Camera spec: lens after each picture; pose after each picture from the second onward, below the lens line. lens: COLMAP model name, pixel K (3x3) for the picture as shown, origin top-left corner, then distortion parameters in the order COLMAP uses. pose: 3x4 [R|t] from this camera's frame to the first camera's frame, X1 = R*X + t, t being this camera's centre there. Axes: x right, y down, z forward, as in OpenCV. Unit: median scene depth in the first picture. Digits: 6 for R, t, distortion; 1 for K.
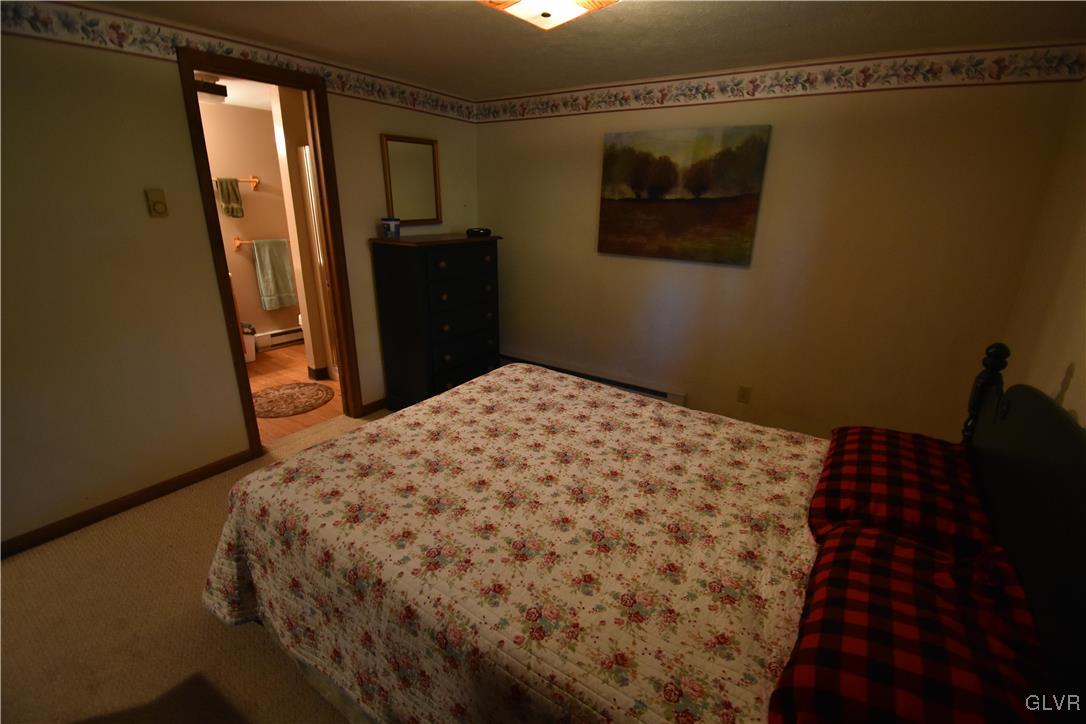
lens RADIAL K [[476.6, 0, 543.0], [0, 476.6, 362.0], [0, 0, 1]] dist [0.018769, -0.025248]
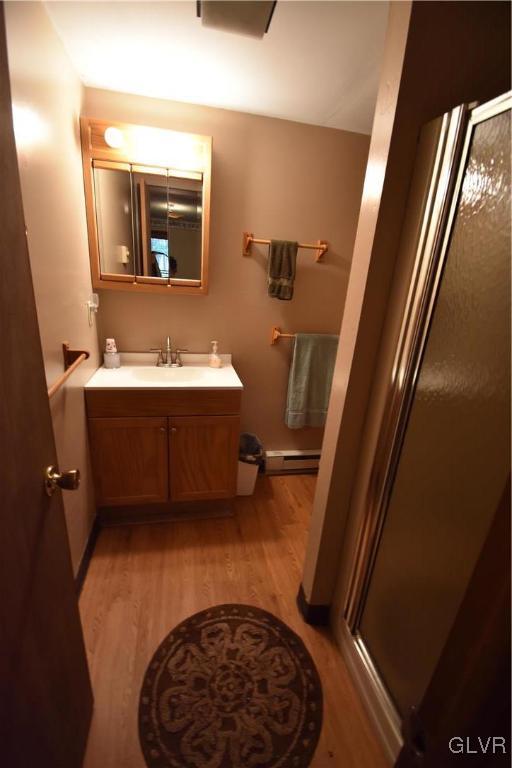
lens RADIAL K [[337.1, 0, 256.0], [0, 337.1, 384.0], [0, 0, 1]] dist [0.018769, -0.025248]
pose [[0.719537, 0.260483, -0.643750, -0.319451], [-0.274820, 0.958119, 0.080514, -0.210728], [0.637762, 0.118983, 0.760988, 0.609902]]
